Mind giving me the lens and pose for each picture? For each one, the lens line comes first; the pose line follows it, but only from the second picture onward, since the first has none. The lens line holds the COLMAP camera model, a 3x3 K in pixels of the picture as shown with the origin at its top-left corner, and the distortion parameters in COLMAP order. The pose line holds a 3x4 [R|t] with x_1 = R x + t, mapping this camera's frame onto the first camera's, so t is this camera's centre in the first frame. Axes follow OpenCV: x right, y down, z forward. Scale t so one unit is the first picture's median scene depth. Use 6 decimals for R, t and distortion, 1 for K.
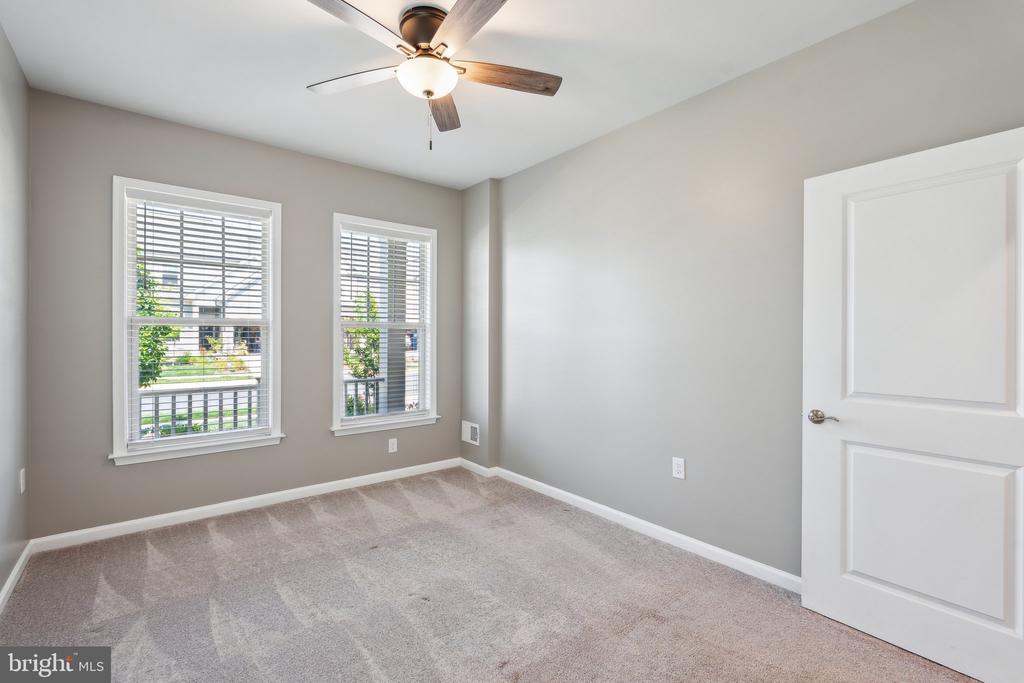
lens RADIAL K [[455.7, 0, 512.5], [0, 455.7, 339.2], [0, 0, 1]] dist [-0.000231, -0.000337]
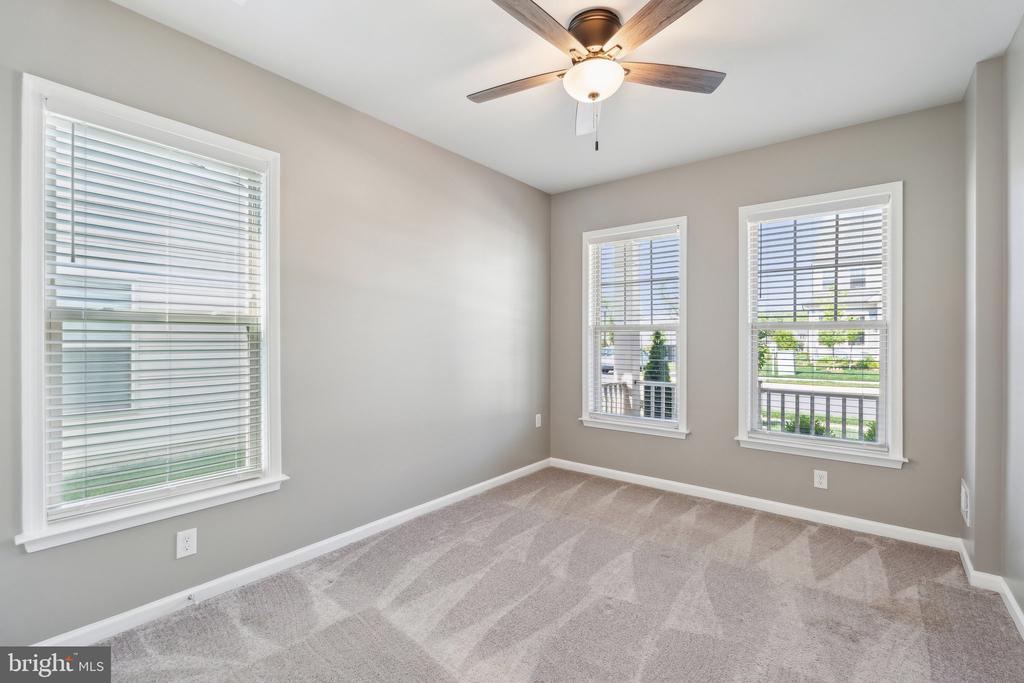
lens RADIAL K [[455.7, 0, 512.5], [0, 455.7, 339.2], [0, 0, 1]] dist [-0.000231, -0.000337]
pose [[0.223170, 0.000116, -0.974779, 0.408072], [-0.008699, 0.999960, -0.001872, -0.000862], [0.974741, 0.008897, 0.223162, 0.331425]]
